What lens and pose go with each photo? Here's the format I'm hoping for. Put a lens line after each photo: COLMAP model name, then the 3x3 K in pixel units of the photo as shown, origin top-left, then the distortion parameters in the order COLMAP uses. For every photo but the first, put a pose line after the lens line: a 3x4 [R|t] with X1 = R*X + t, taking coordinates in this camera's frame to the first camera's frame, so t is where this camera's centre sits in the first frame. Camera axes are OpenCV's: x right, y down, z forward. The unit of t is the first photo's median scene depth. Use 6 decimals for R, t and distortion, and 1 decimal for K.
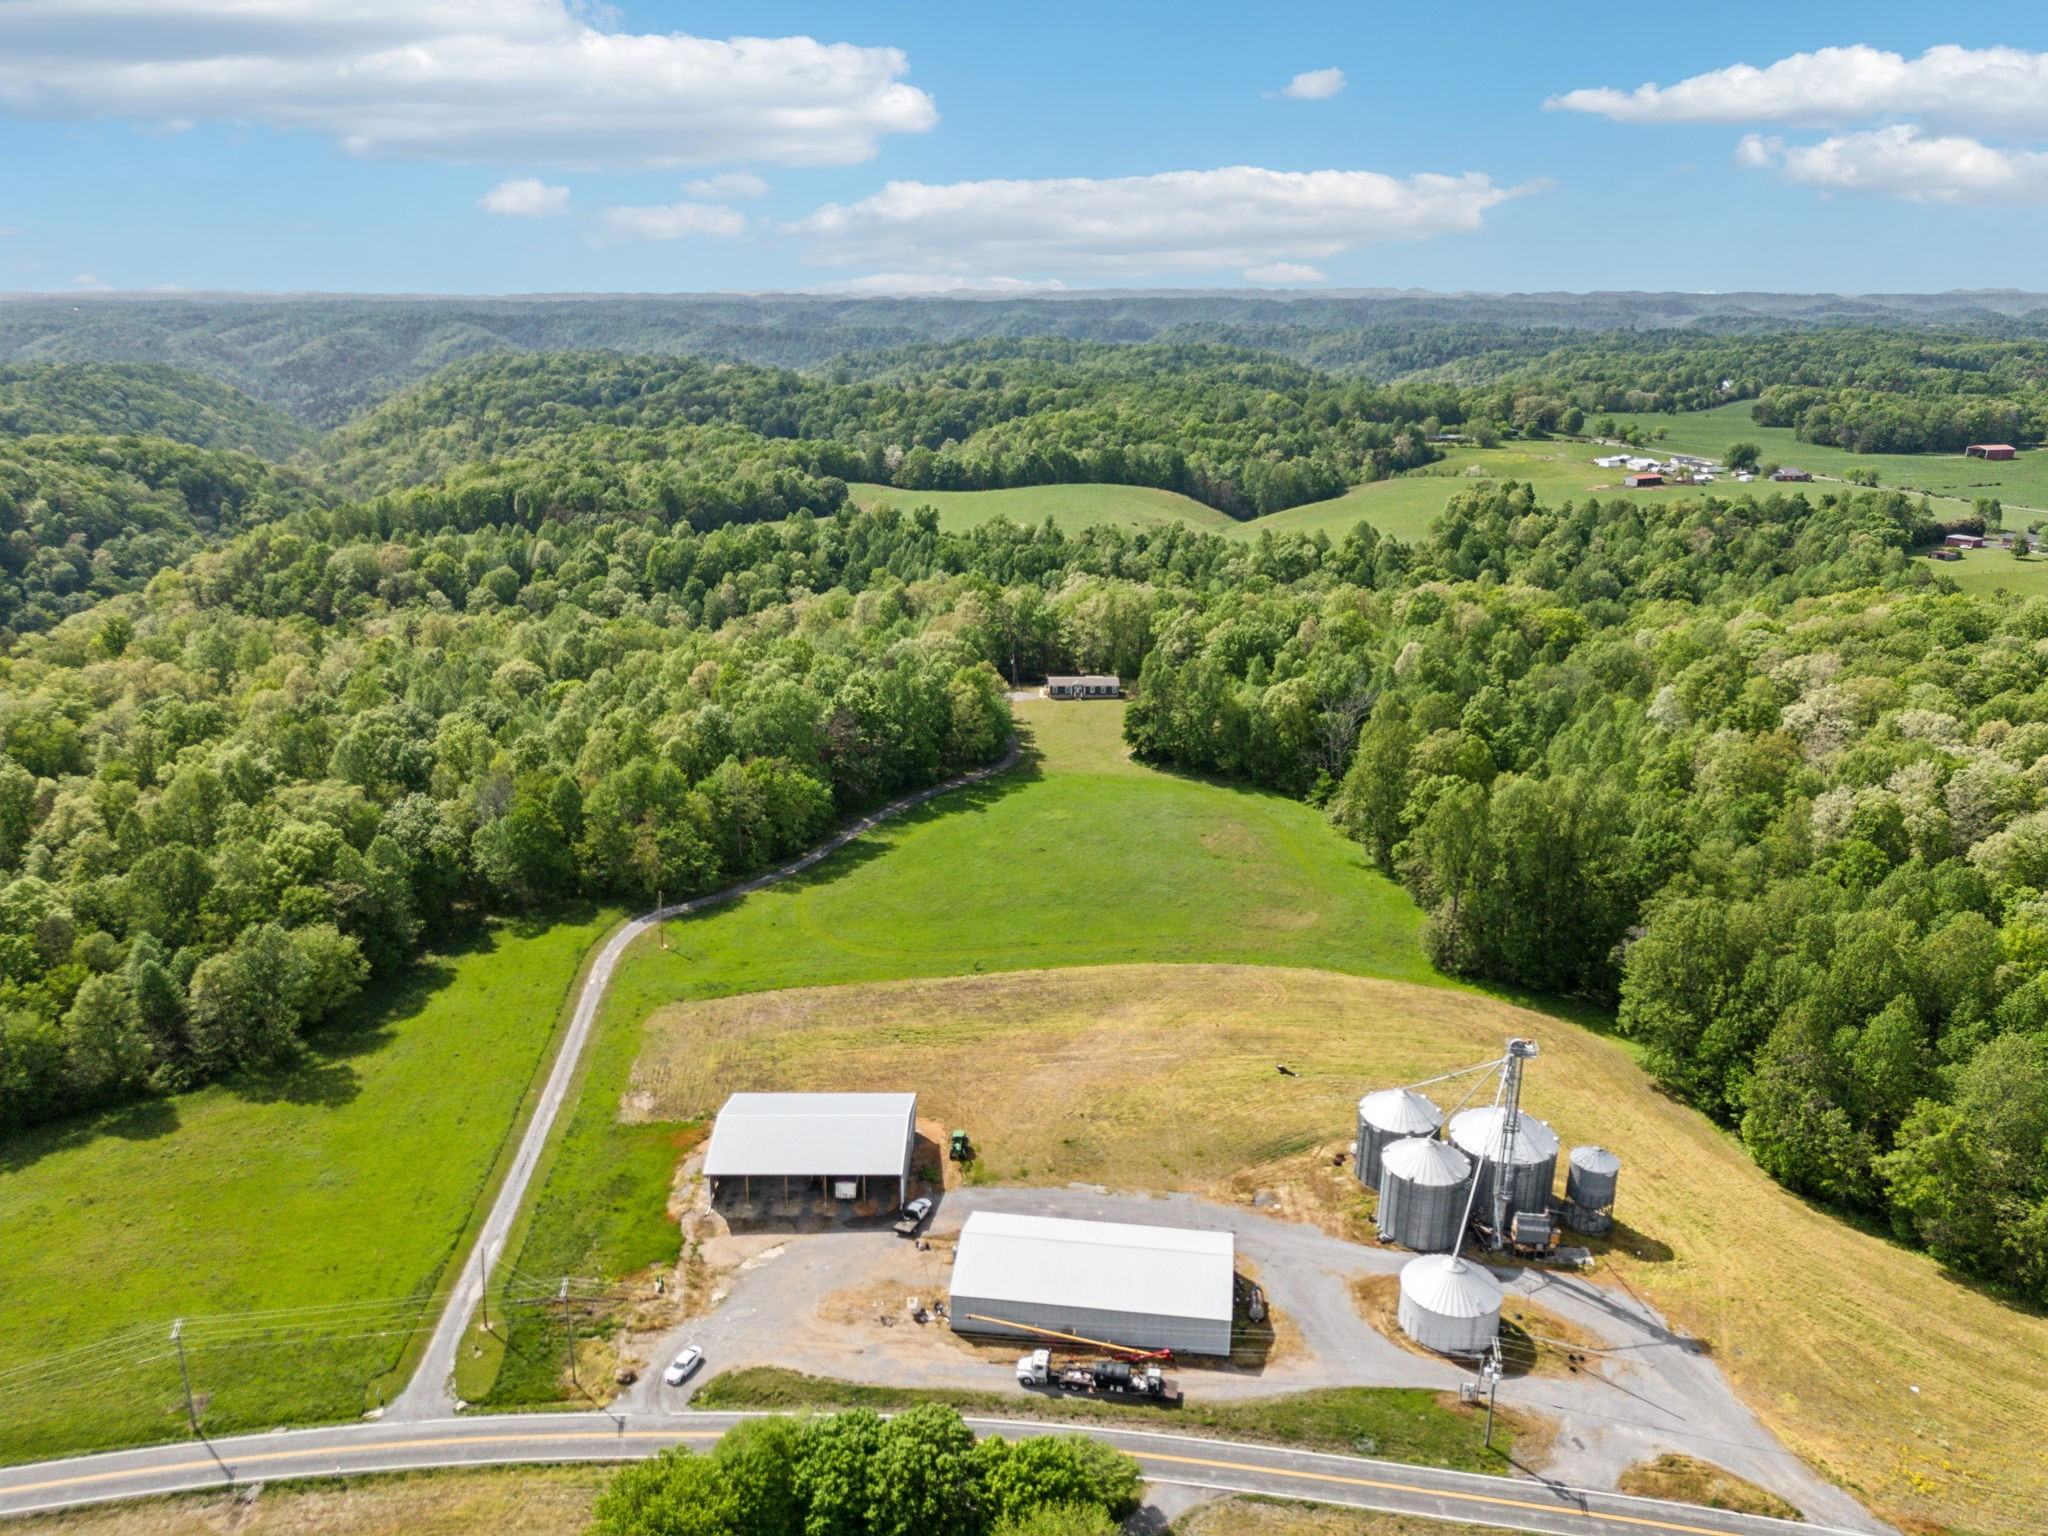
lens RADIAL K [[1510.0, 0, 999.6], [0, 1510.0, 762.0], [0, 0, 1]] dist [0.069459, -0.053087]
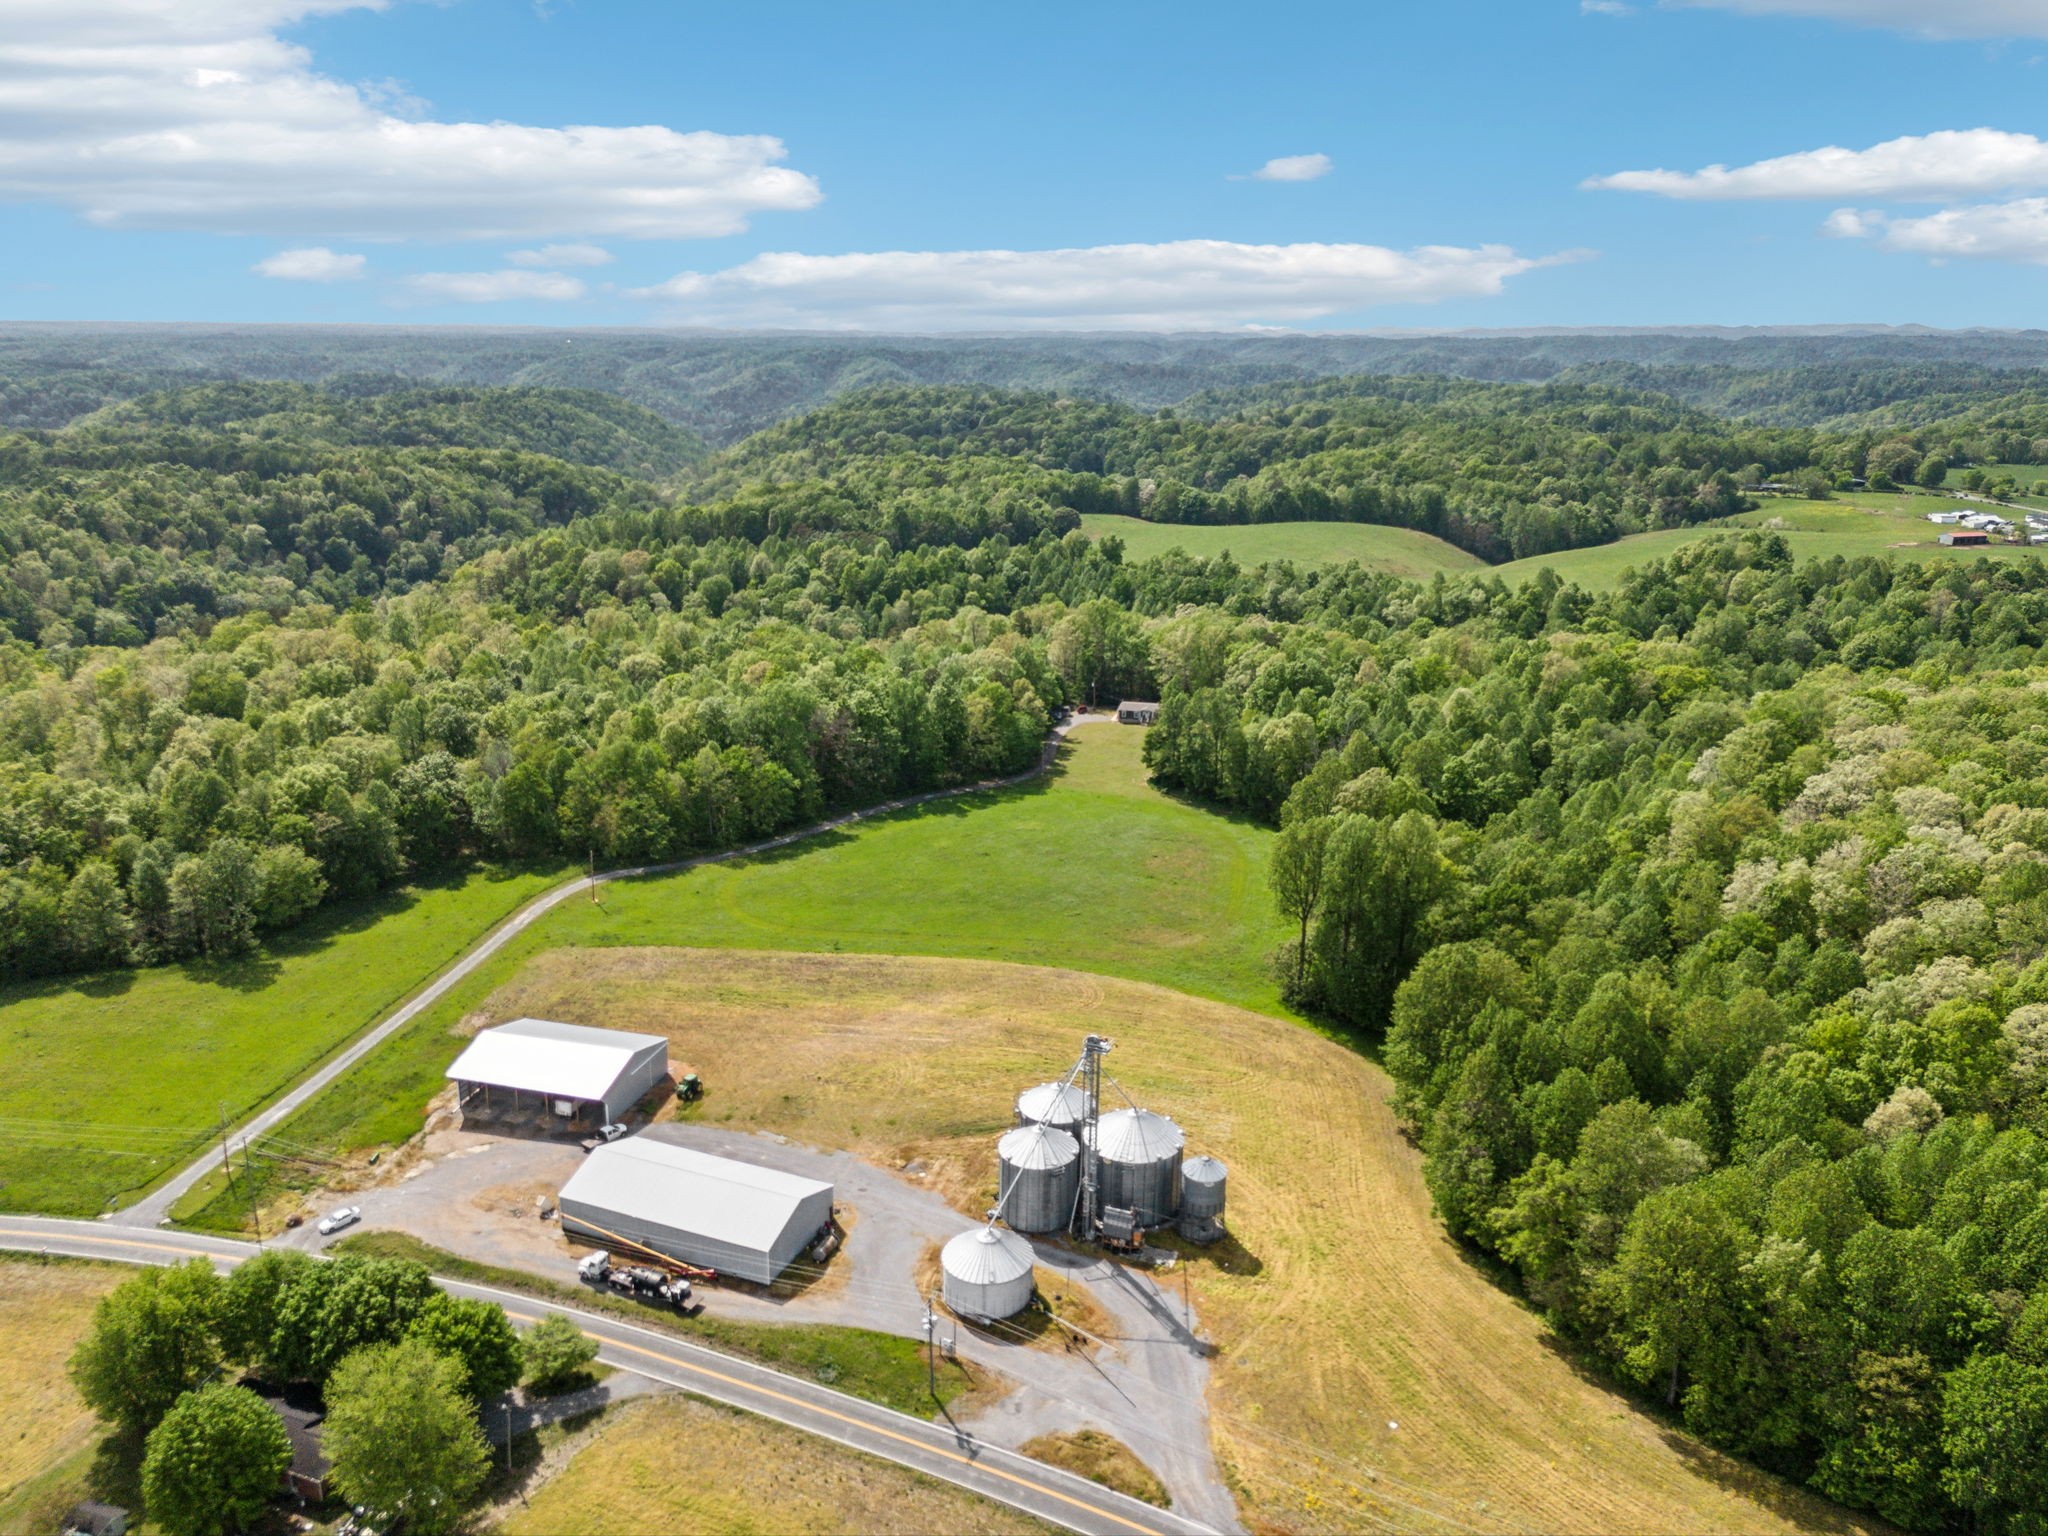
lens RADIAL K [[1510.0, 0, 999.6], [0, 1510.0, 762.0], [0, 0, 1]] dist [0.069459, -0.053087]
pose [[0.964576, 0.077102, -0.252288, 0.332337], [-0.082828, 0.996490, -0.012139, 0.007079], [0.250467, 0.032605, 0.967576, -0.021525]]
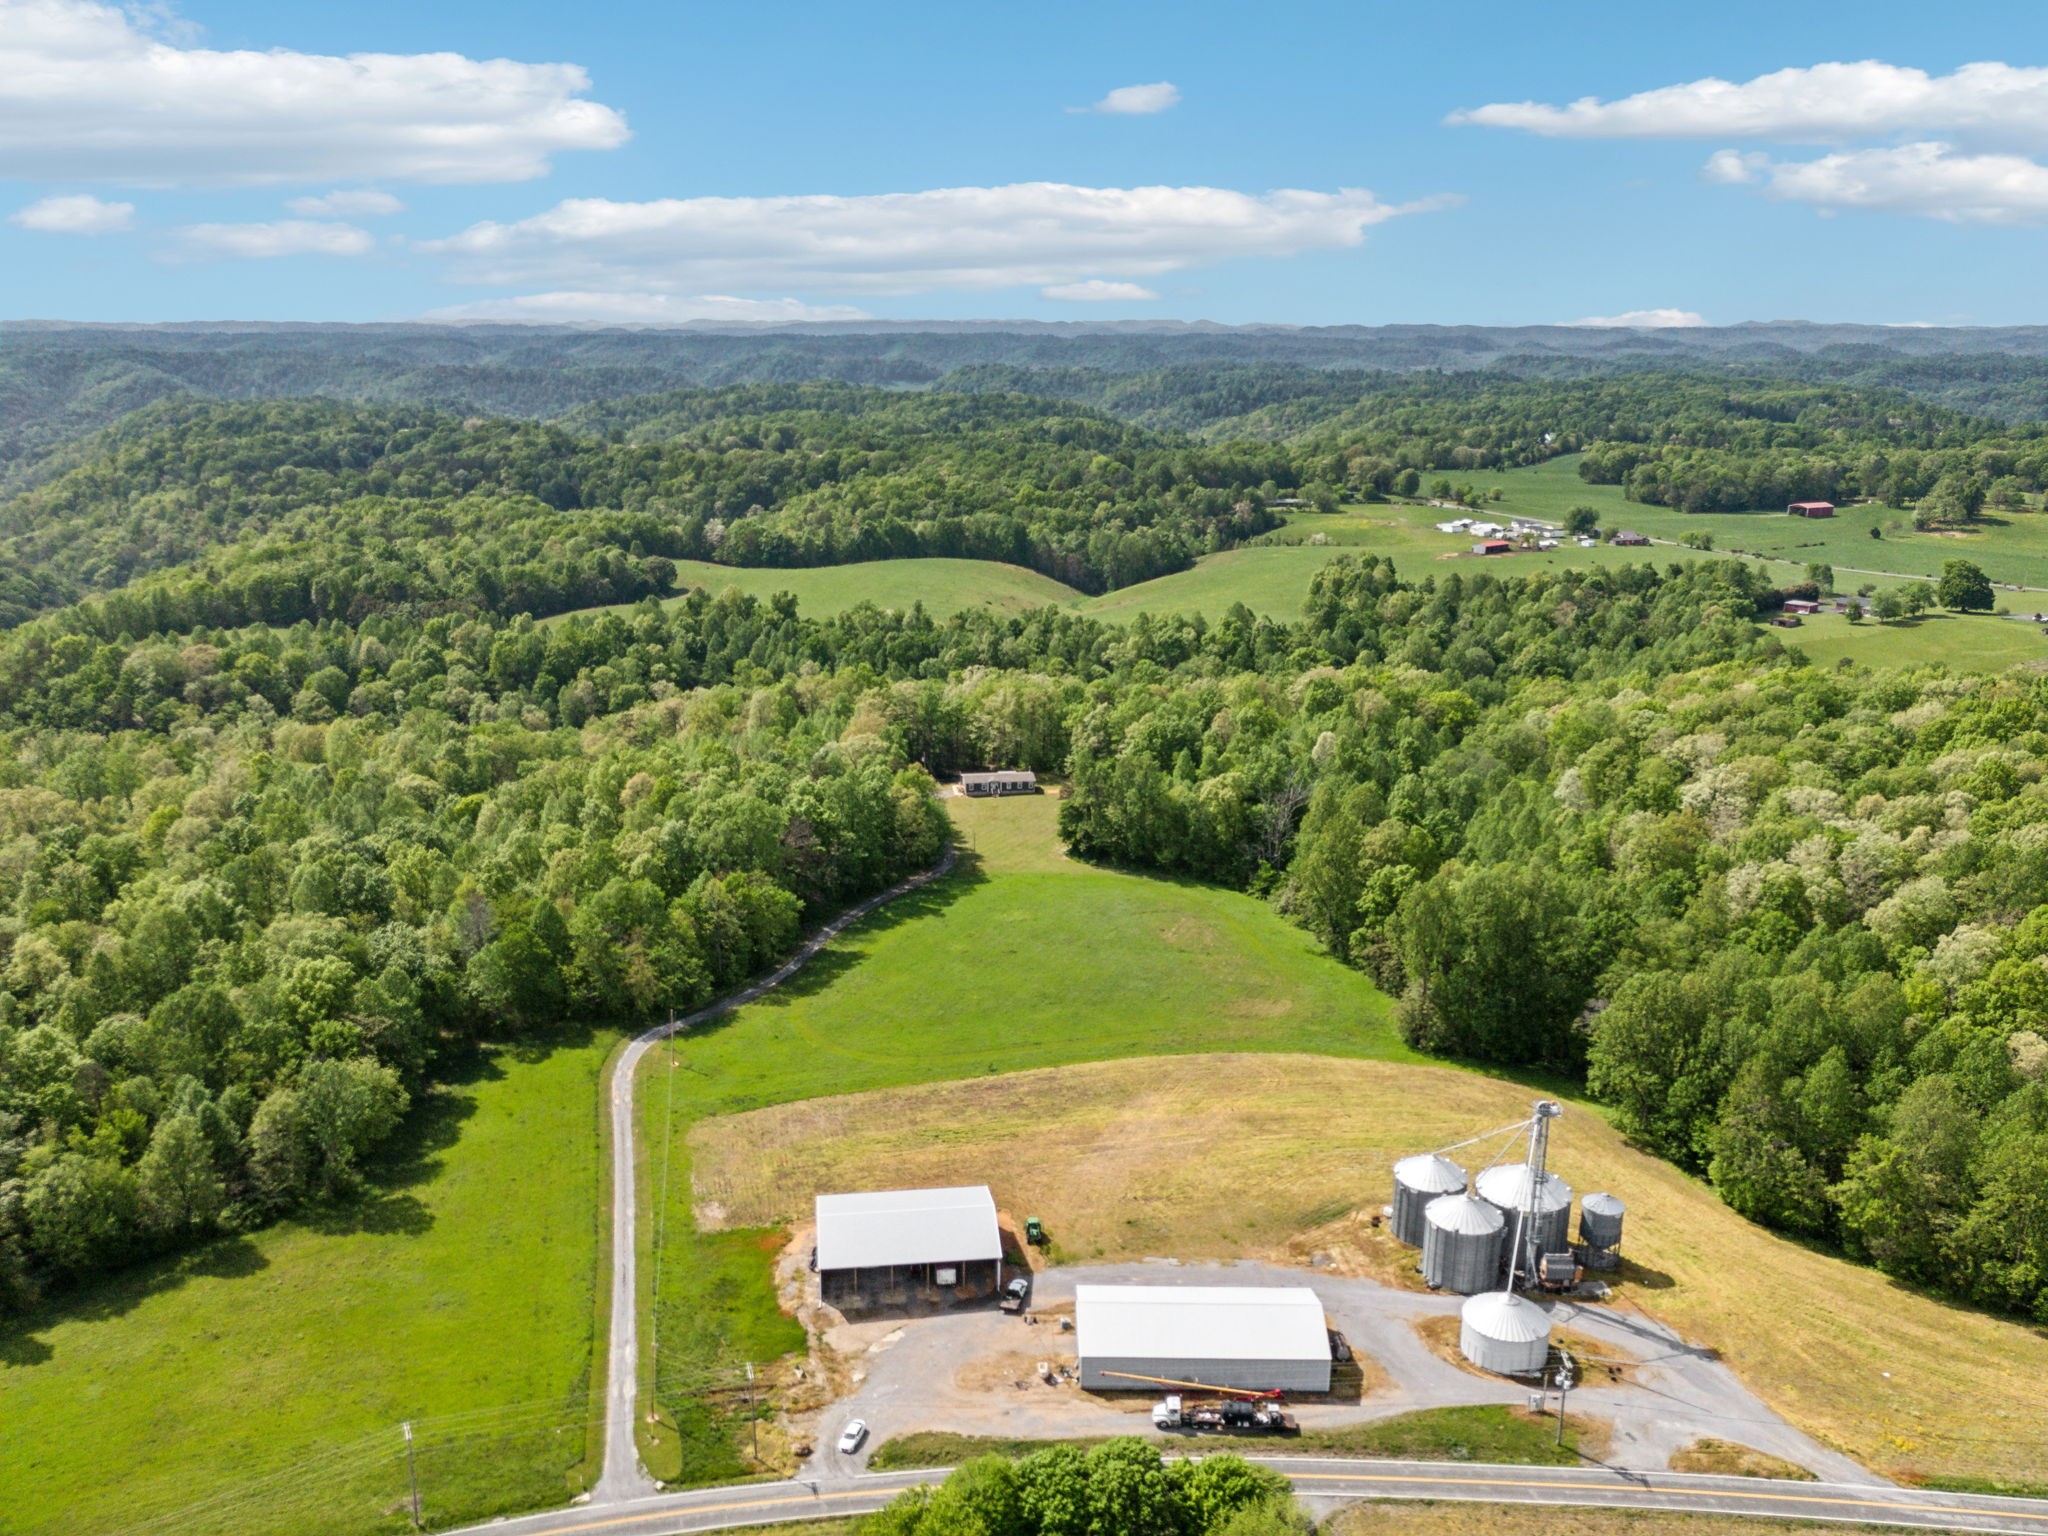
lens RADIAL K [[1694.8, 0, 977.4], [0, 1694.8, 817.1], [0, 0, 1]] dist [0.077290, -0.072748]
pose [[0.991357, -0.033886, 0.126741, -0.152901], [0.036121, 0.999229, -0.015377, -0.017295], [-0.126122, 0.019823, 0.991817, -0.145150]]
